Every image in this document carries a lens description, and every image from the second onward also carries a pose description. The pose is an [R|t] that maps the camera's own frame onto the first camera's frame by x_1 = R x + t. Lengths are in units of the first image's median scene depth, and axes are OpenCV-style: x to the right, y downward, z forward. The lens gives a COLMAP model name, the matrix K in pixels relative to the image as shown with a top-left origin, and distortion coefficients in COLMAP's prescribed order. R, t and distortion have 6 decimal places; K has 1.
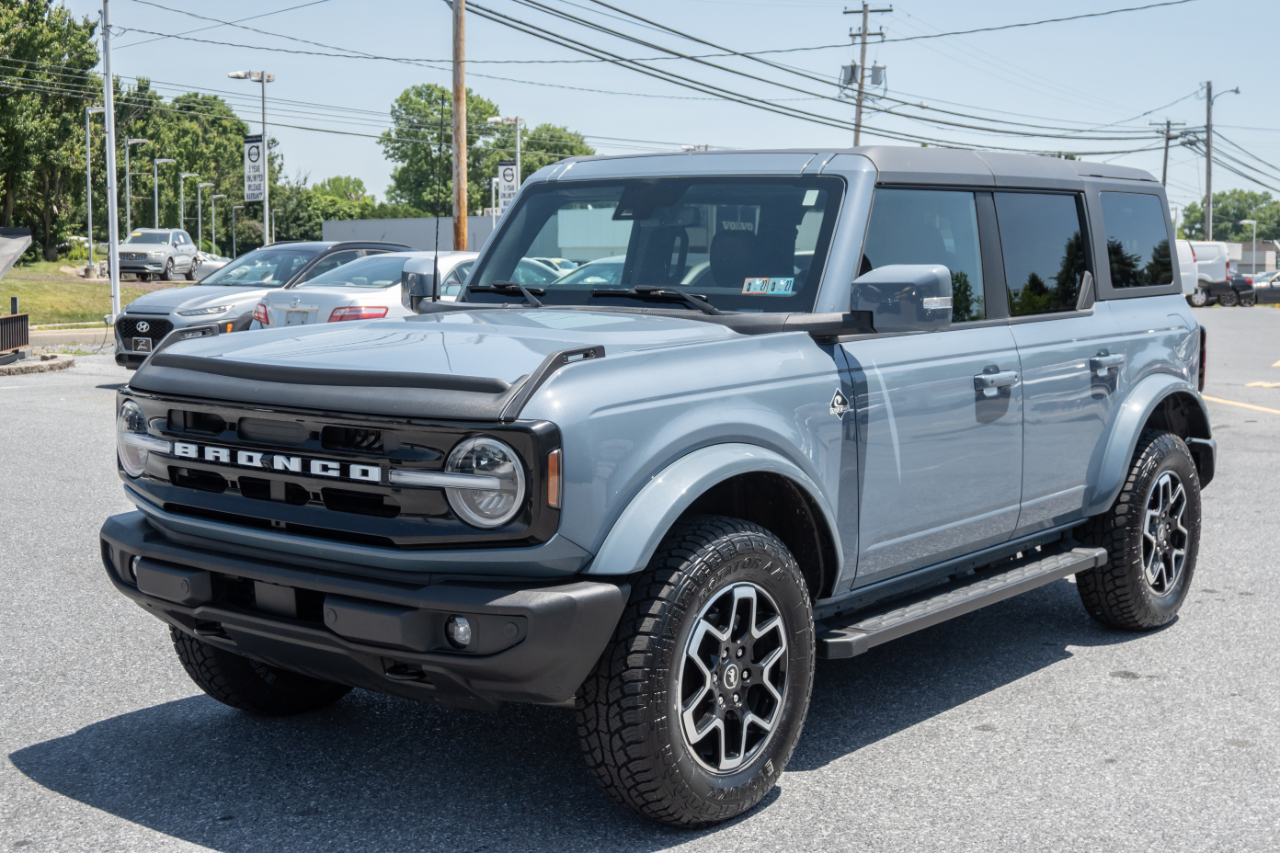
lens RADIAL K [[1676.6, 0, 640.0], [0, 1676.6, 426.5], [0, 0, 1]] dist [0.019321, 0.116244]
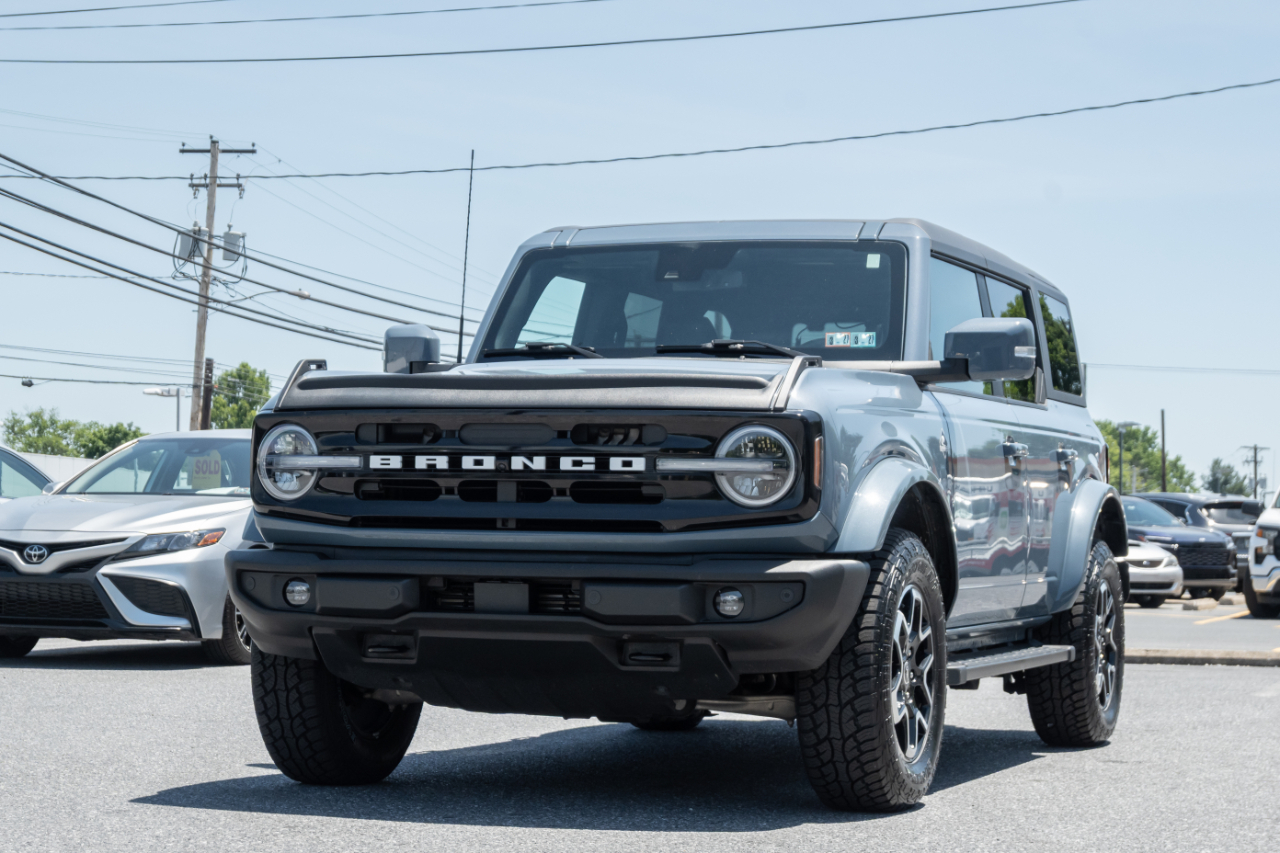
lens RADIAL K [[2694.5, 0, 640.0], [0, 2694.5, 426.5], [0, 0, 1]] dist [0.024469, -0.108963]
pose [[0.950355, 0.023947, 0.310244, -0.662521], [0.020873, 0.989882, -0.140348, 0.236071], [-0.310466, 0.139856, 0.940240, -0.611517]]
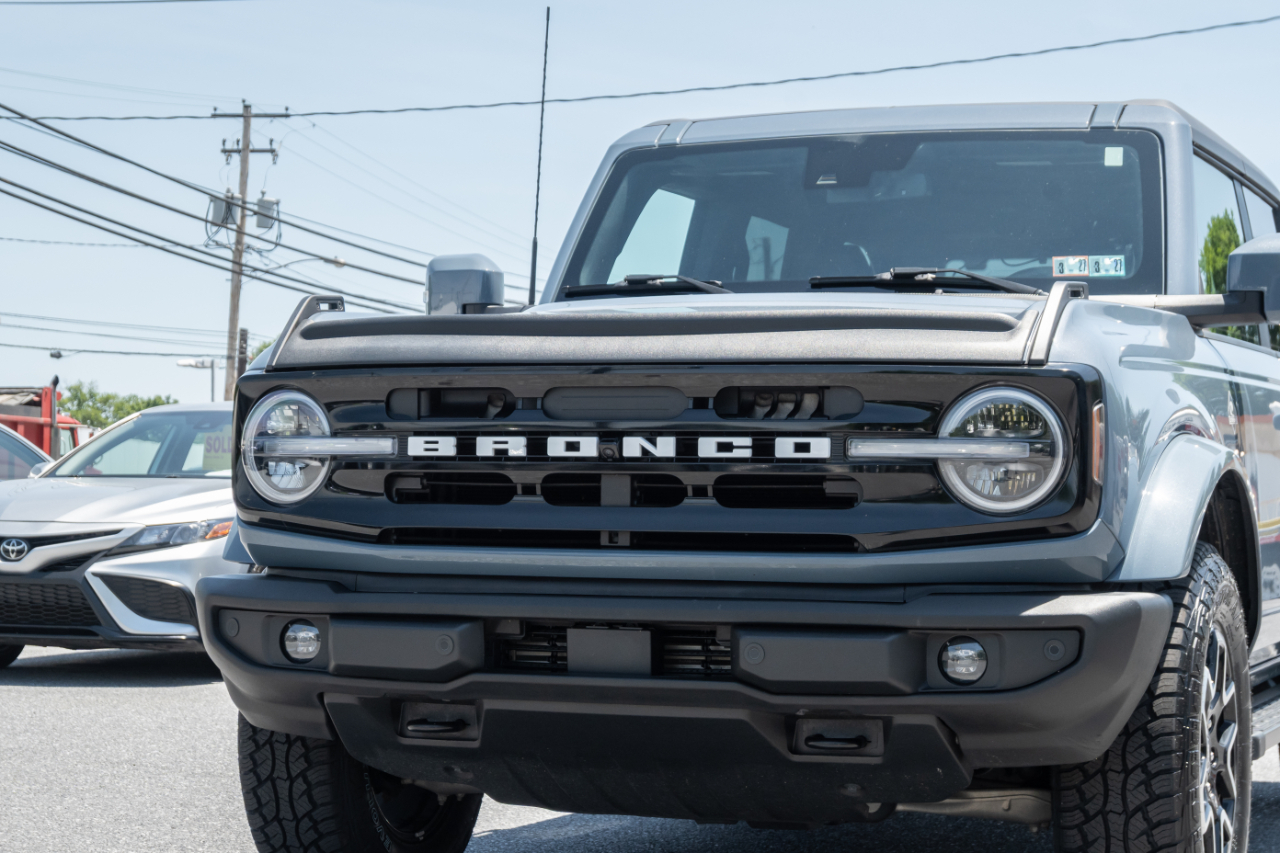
lens RADIAL K [[2694.5, 0, 640.0], [0, 2694.5, 426.5], [0, 0, 1]] dist [0.024469, -0.108963]
pose [[0.954800, 0.014622, 0.296890, -0.538312], [0.025091, 0.991260, -0.129511, 0.156011], [-0.296189, 0.131107, 0.946088, -0.051864]]
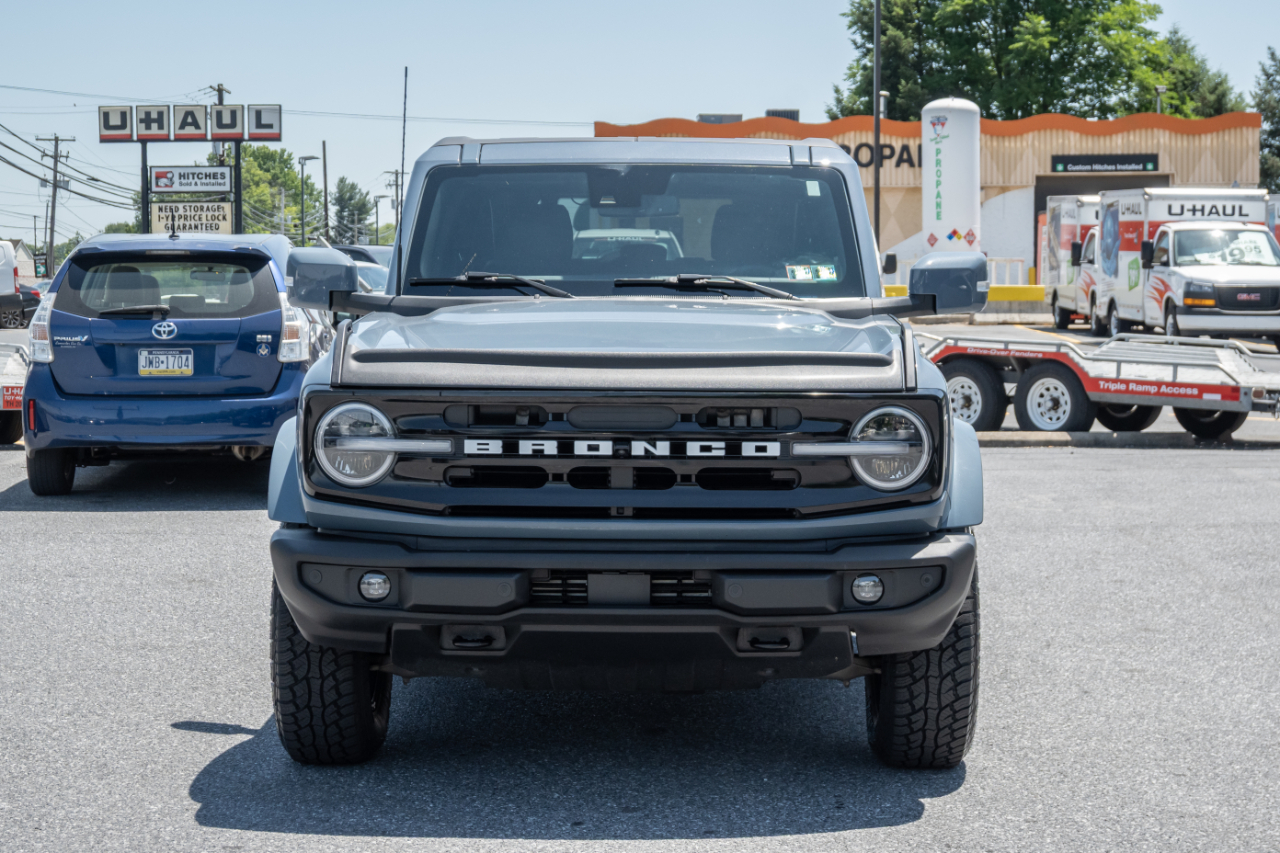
lens RADIAL K [[2464.0, 0, 640.0], [0, 2464.0, 426.5], [0, 0, 1]] dist [-0.011166, -0.012289]
pose [[0.796517, -0.042027, 0.603154, -1.086010], [0.062760, 0.997939, -0.013346, 0.027983], [-0.601350, 0.048484, 0.797513, -0.162892]]
